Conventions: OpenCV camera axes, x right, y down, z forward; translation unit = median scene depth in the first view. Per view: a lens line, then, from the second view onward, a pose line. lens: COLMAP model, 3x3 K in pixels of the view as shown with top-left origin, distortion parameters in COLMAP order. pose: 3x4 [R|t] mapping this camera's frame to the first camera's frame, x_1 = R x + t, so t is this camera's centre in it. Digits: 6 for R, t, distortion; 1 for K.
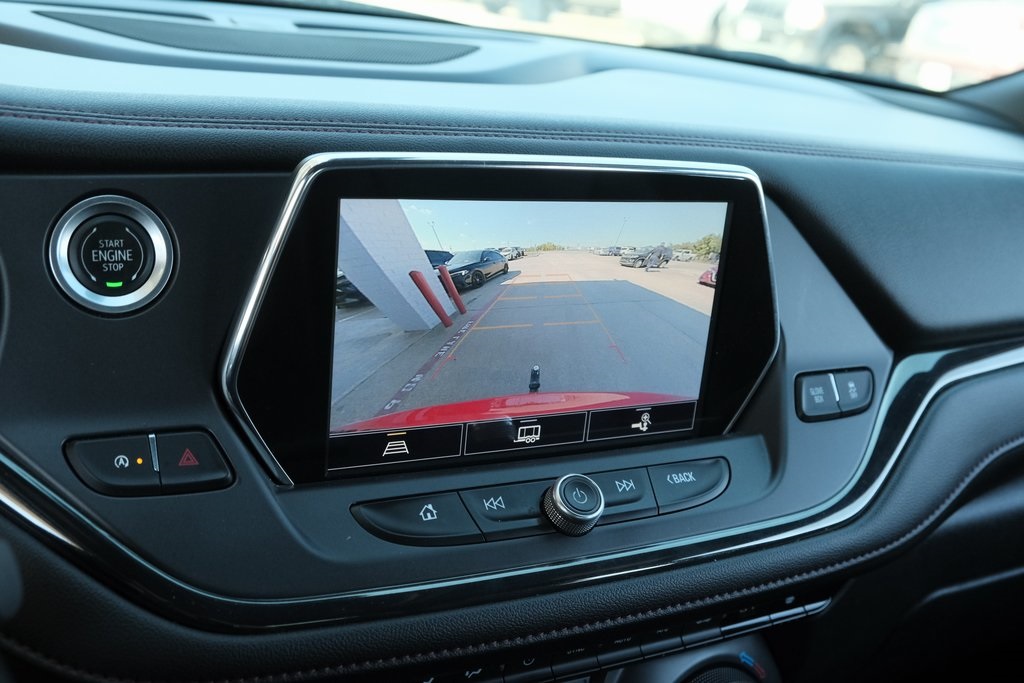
lens RADIAL K [[1098.8, 0, 519.0], [0, 1098.8, 342.8], [0, 0, 1]] dist [-0.049510, 0.000000]
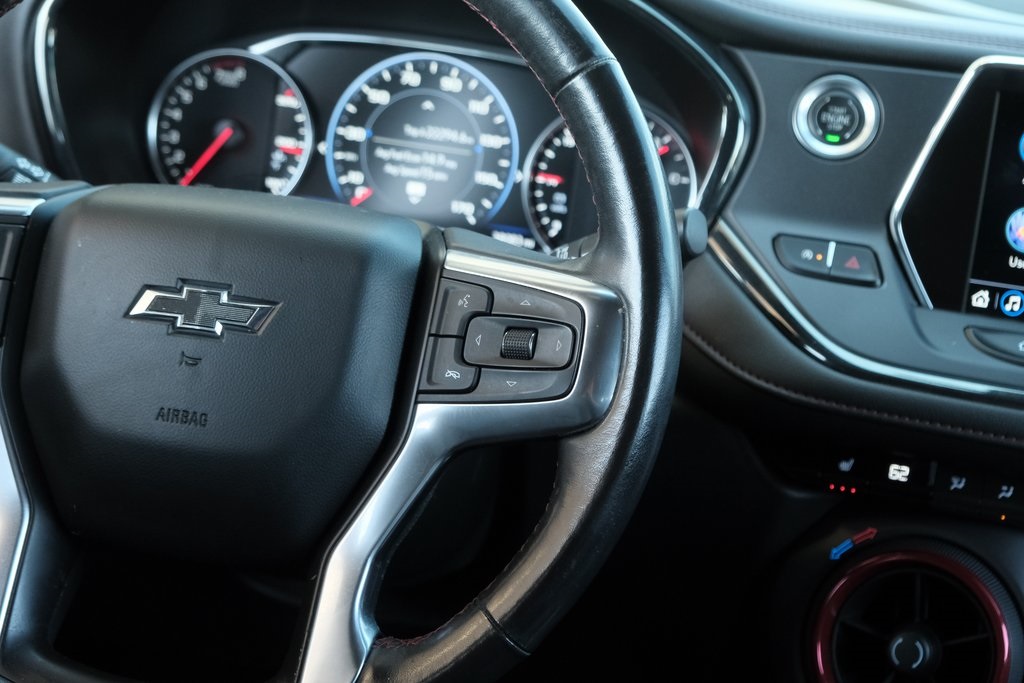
lens RADIAL K [[2145.7, 0, 539.6], [0, 2145.7, 332.6], [0, 0, 1]] dist [0.018203, 0.000000]
pose [[0.781189, 0.116485, -0.613331, 0.939924], [-0.223221, 0.969608, -0.100162, 0.489403], [0.583023, 0.215154, 0.783450, -1.179729]]
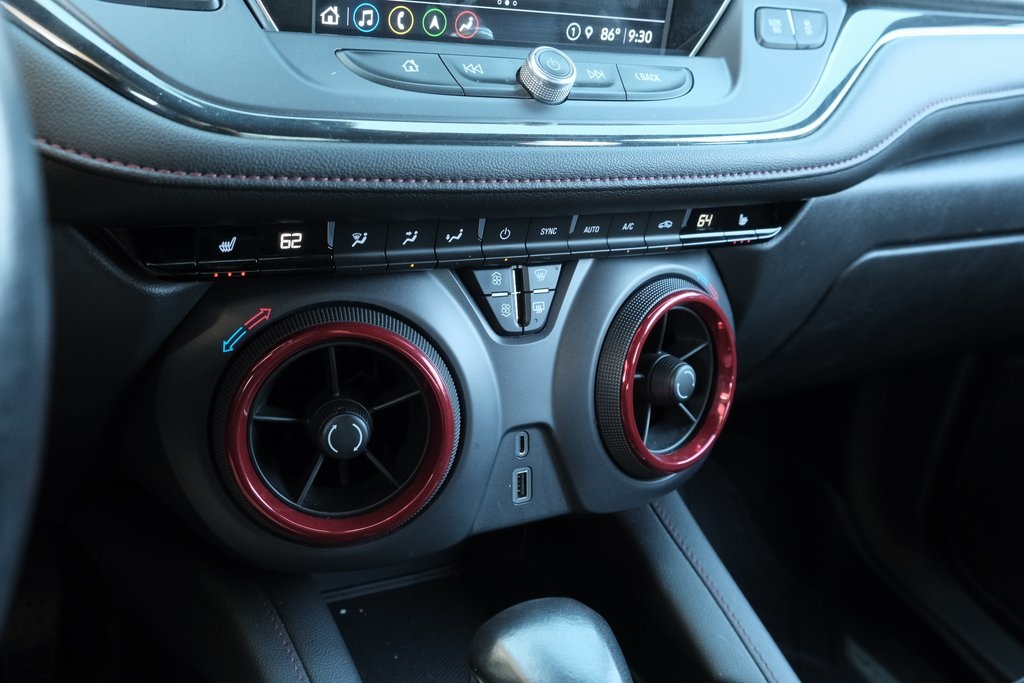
lens RADIAL K [[925.0, 0, 518.8], [0, 925.0, 338.9], [0, 0, 1]] dist [0.008136, -0.006581]
pose [[0.999776, 0.007165, 0.019926, 0.005577], [-0.009360, 0.993627, 0.112330, 0.304849], [-0.018995, -0.112491, 0.993471, 0.080105]]
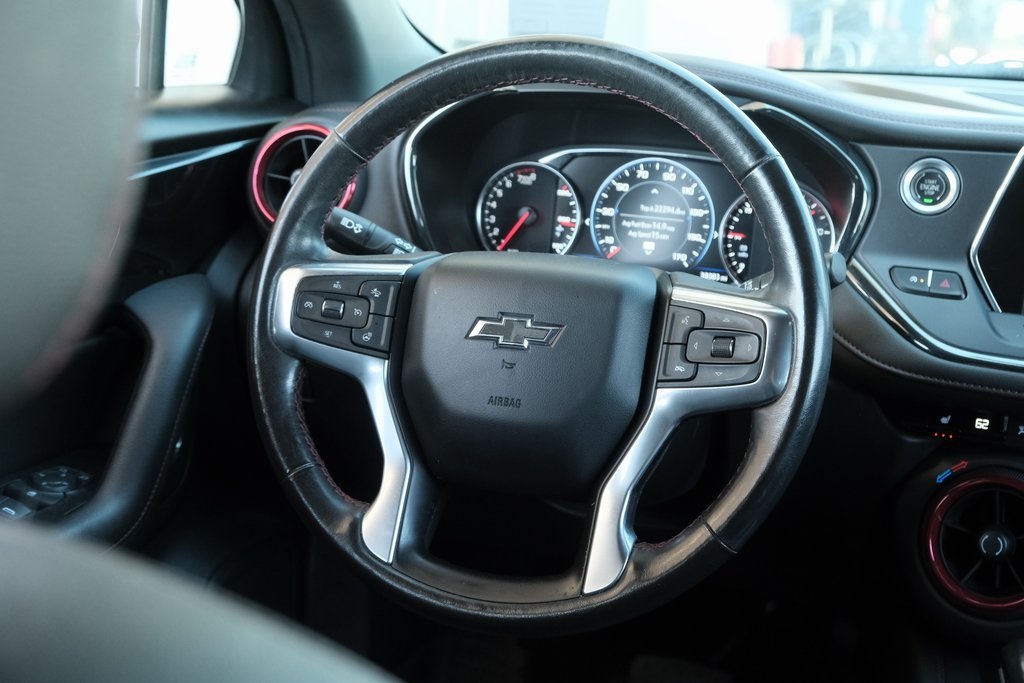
lens RADIAL K [[1353.3, 0, 536.4], [0, 1353.3, 336.4], [0, 0, 1]] dist [-0.019265, 0.000000]
pose [[0.692672, 0.093271, -0.715197, 0.877339], [-0.201296, 0.977201, -0.067517, 0.469677], [0.692593, 0.190734, 0.695655, -1.130533]]
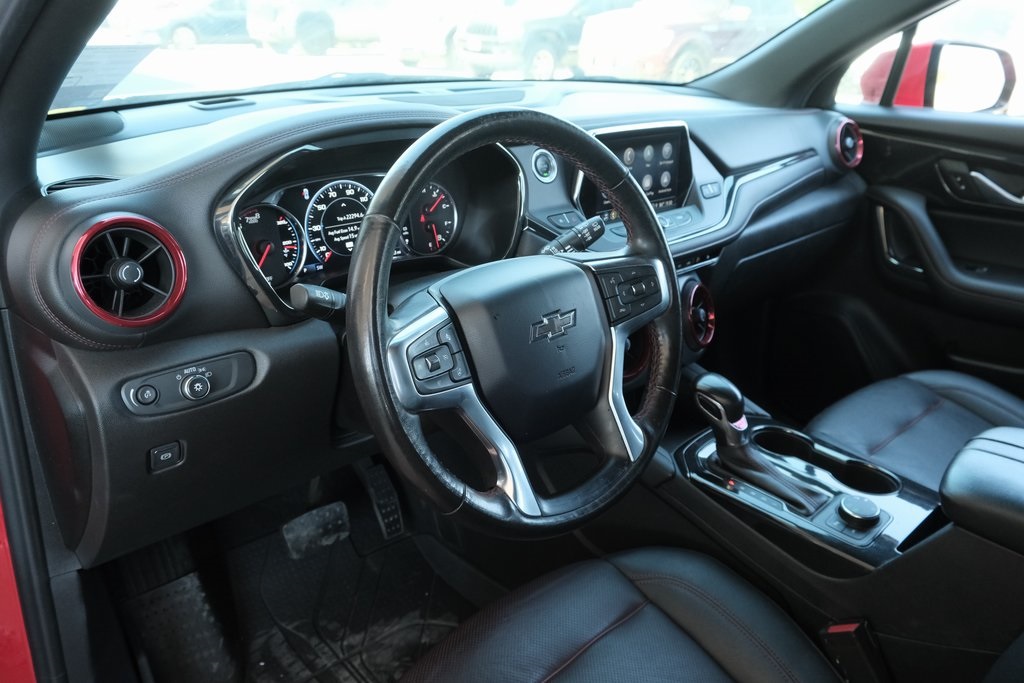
lens RADIAL K [[793.2, 0, 513.7], [0, 793.2, 337.0], [0, 0, 1]] dist [-0.015051, 0.024460]
pose [[0.959163, -0.187373, 0.211892, -1.003852], [0.172357, 0.981148, 0.087417, 0.200202], [-0.224277, -0.047326, 0.973376, -1.370598]]
